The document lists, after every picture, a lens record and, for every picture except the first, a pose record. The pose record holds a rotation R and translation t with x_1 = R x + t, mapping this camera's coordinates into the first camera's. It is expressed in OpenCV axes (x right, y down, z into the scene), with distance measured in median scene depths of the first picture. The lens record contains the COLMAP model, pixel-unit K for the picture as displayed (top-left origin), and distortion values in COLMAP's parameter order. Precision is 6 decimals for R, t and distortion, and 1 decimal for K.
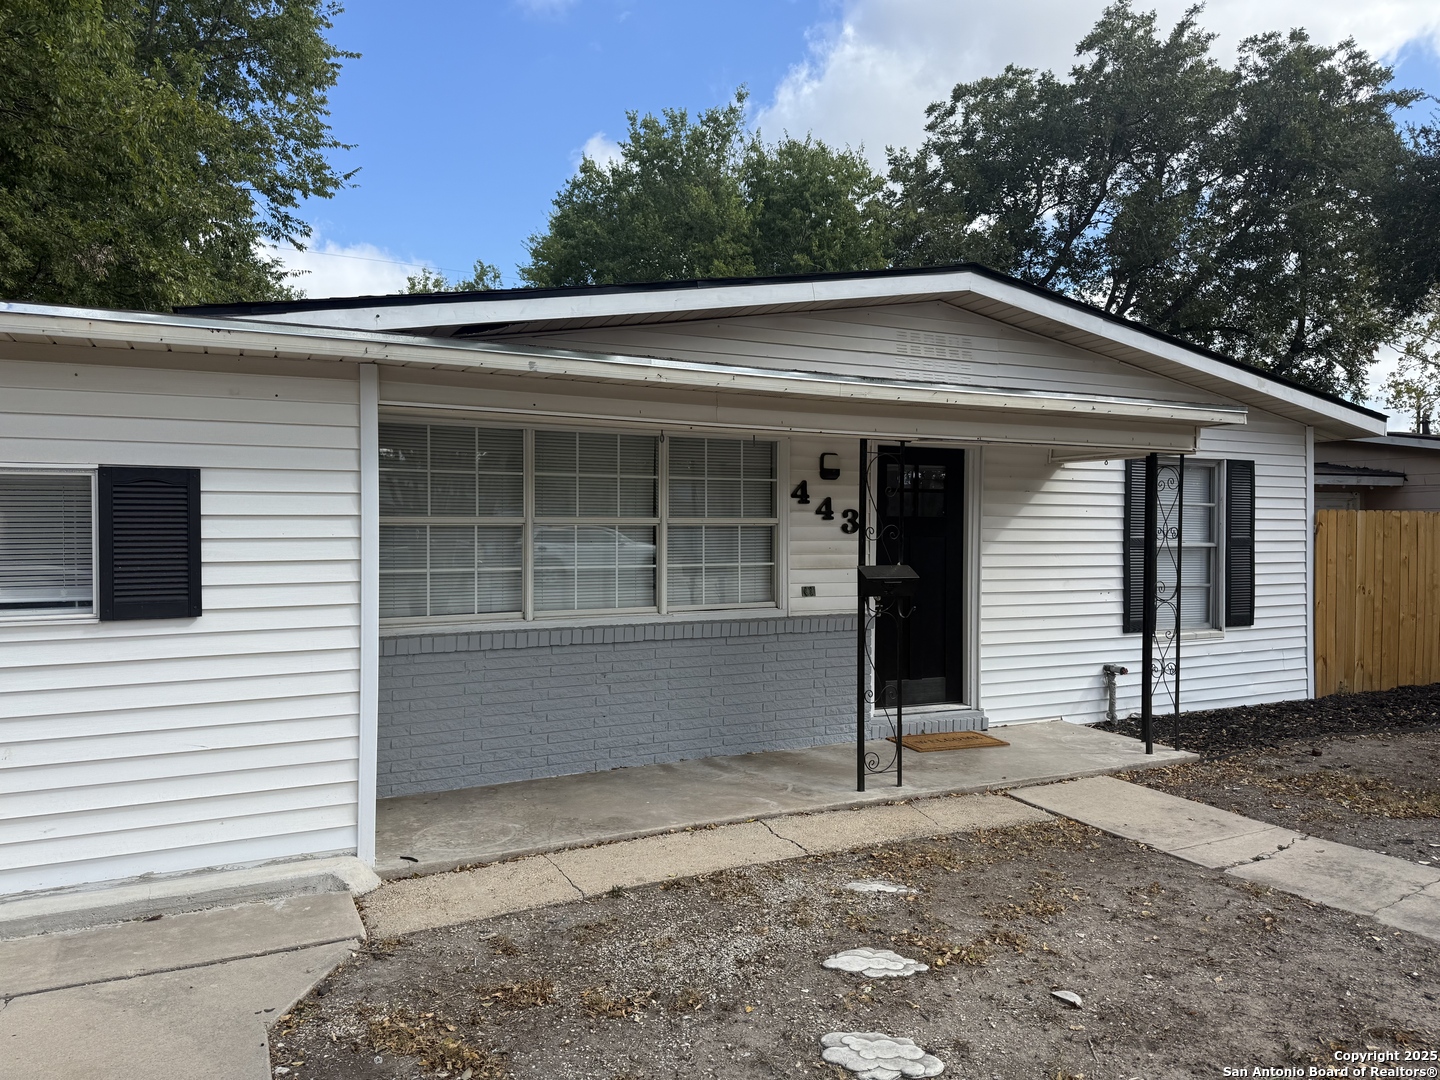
lens RADIAL K [[1016.6, 0, 725.5], [0, 1016.6, 538.1], [0, 0, 1]] dist [0.056715, -0.060536]
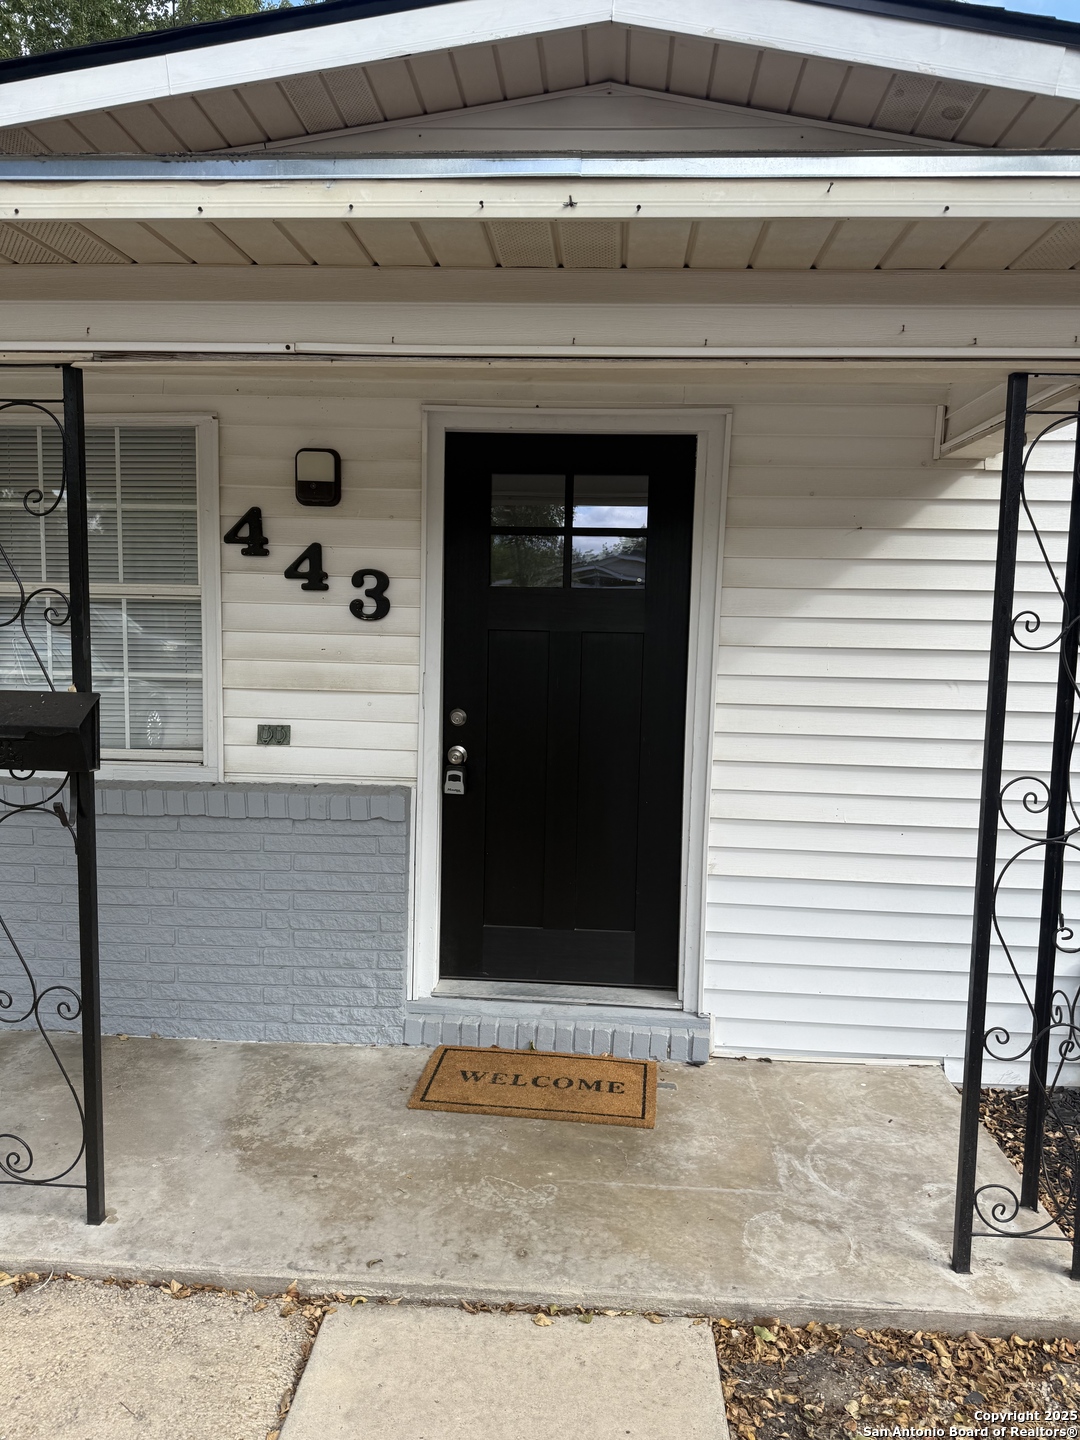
lens RADIAL K [[1016.6, 0, 569.2], [0, 1016.6, 730.6], [0, 0, 1]] dist [0.056715, -0.060536]
pose [[0.872598, 0.061641, -0.484533, 0.439281], [-0.023185, 0.996114, 0.084968, 0.004522], [0.487888, -0.062909, 0.870637, 0.621314]]
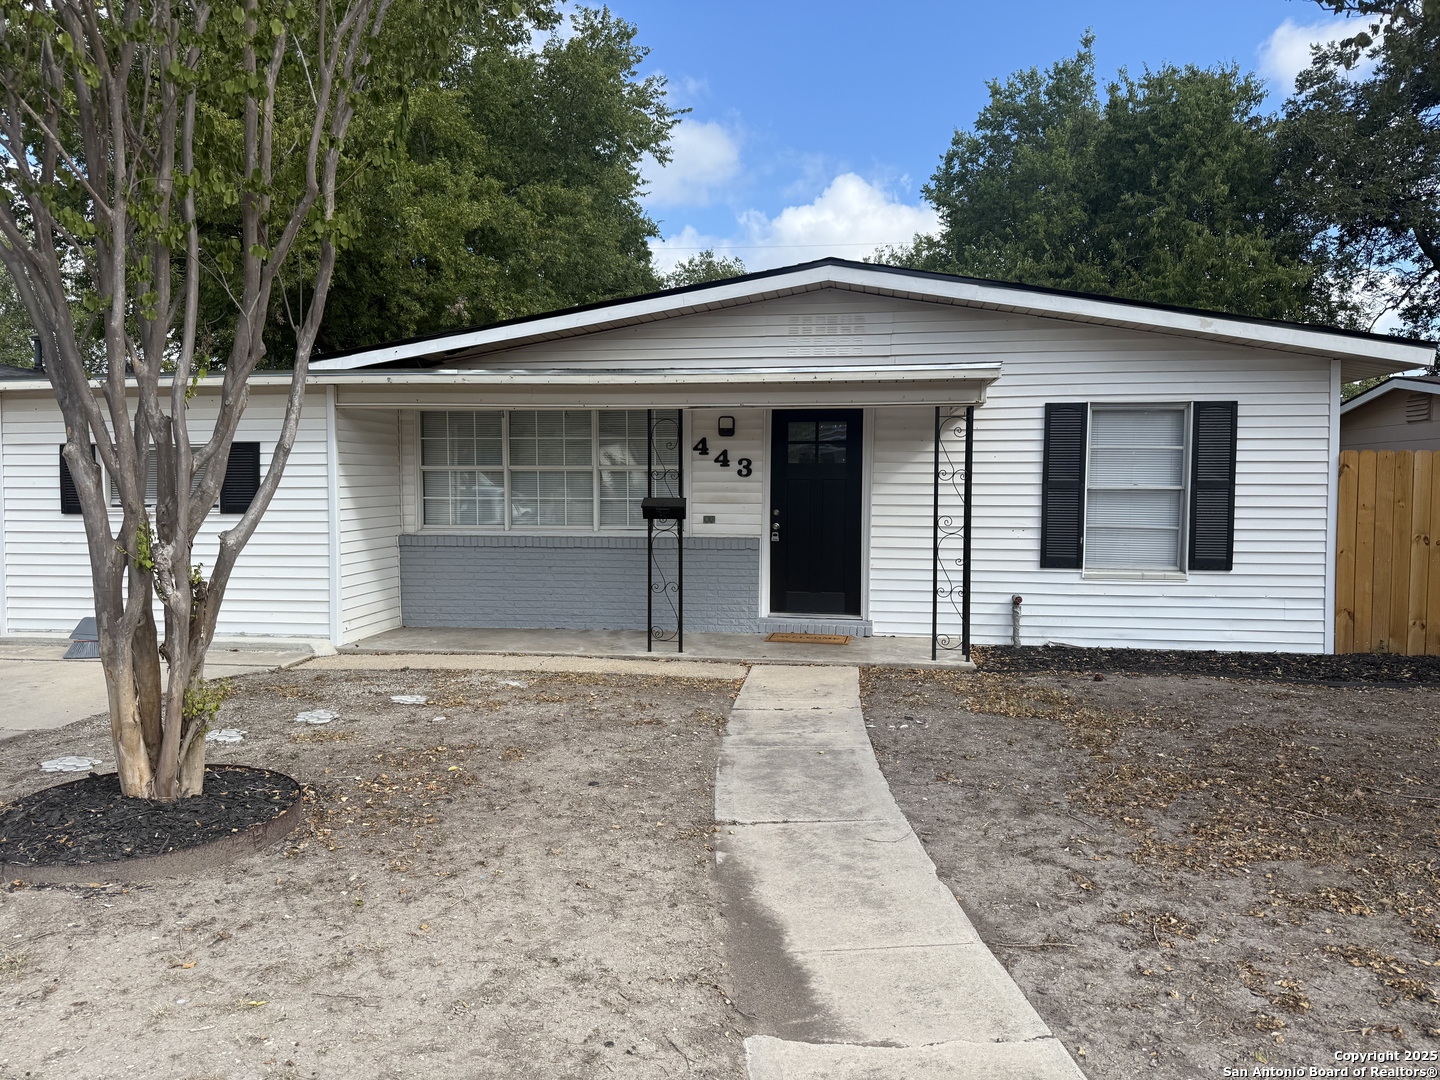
lens RADIAL K [[1016.6, 0, 712.8], [0, 1016.6, 537.1], [0, 0, 1]] dist [0.056715, -0.060536]
pose [[0.816159, 0.029543, -0.577072, 0.850174], [-0.004909, 0.999011, 0.044201, 0.015726], [0.577807, -0.033243, 0.815496, -0.103767]]
